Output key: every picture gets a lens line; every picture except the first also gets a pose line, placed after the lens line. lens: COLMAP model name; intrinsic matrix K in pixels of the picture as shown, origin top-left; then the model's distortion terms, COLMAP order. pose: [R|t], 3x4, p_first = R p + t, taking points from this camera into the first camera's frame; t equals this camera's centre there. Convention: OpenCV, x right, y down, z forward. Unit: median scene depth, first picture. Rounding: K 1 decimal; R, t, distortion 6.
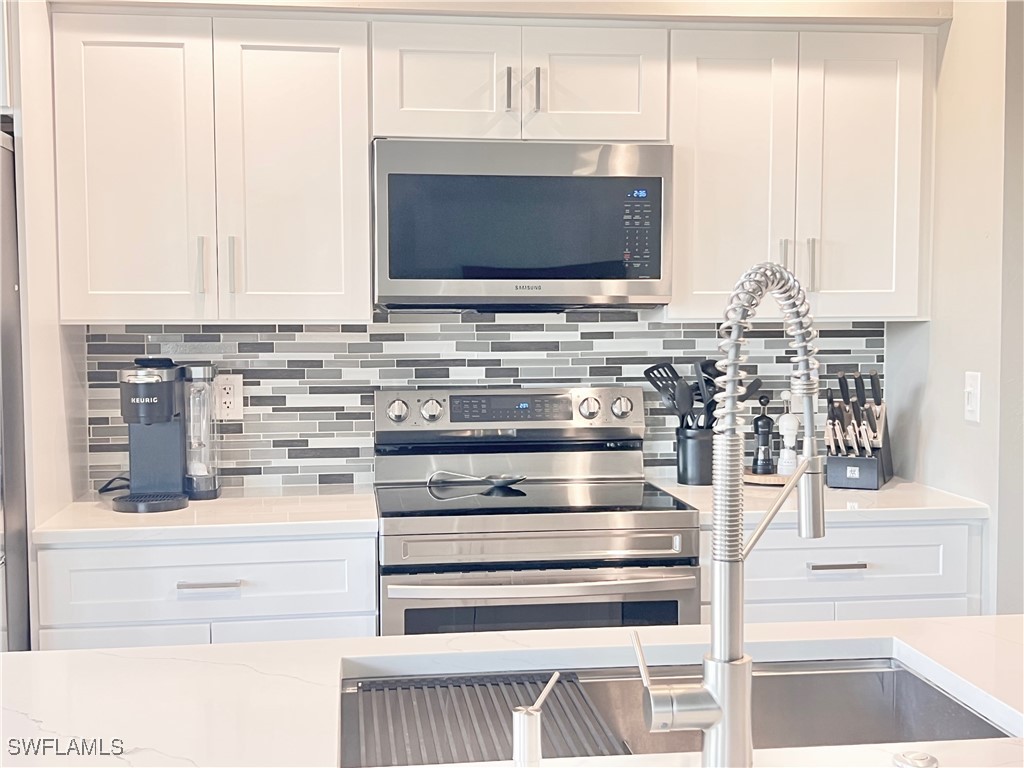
lens RADIAL K [[1256.3, 0, 512.0], [0, 1256.3, 384.0], [0, 0, 1]] dist [0.198190, -0.650903]
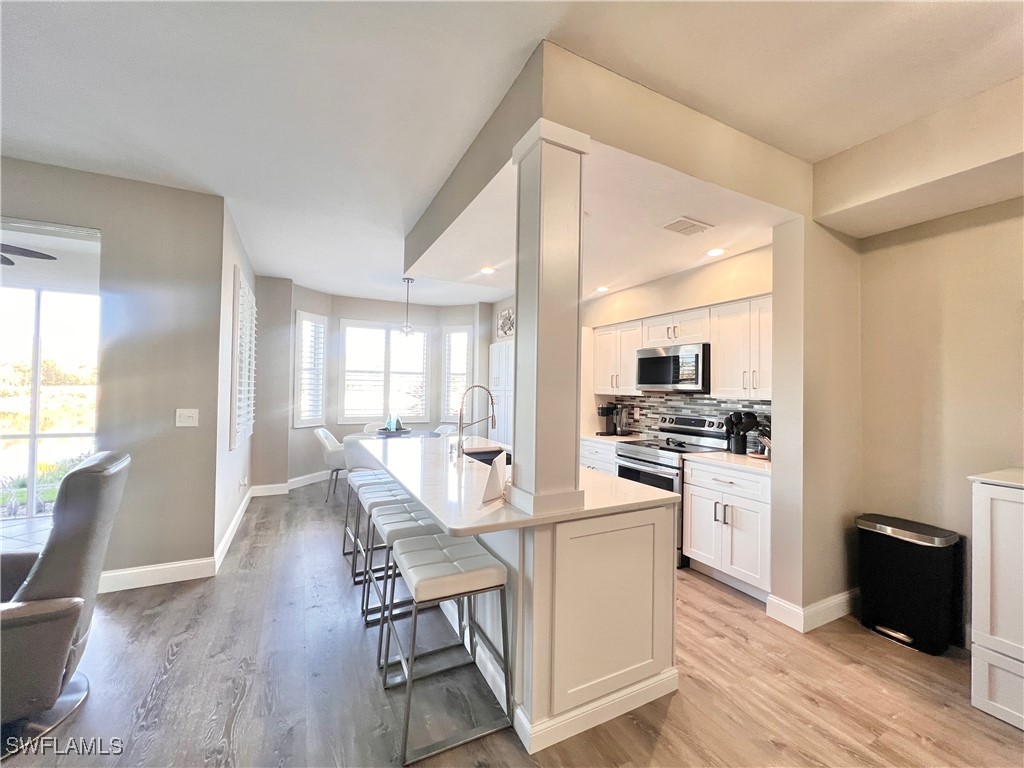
lens RADIAL K [[411.1, 0, 511.3], [0, 411.1, 382.4], [0, 0, 1]] dist [-0.000090, 0.000296]
pose [[0.337908, -0.003527, -0.941172, 0.875412], [-0.071797, 0.996982, -0.029514, -0.020496], [0.938436, 0.077547, 0.336636, 0.170513]]
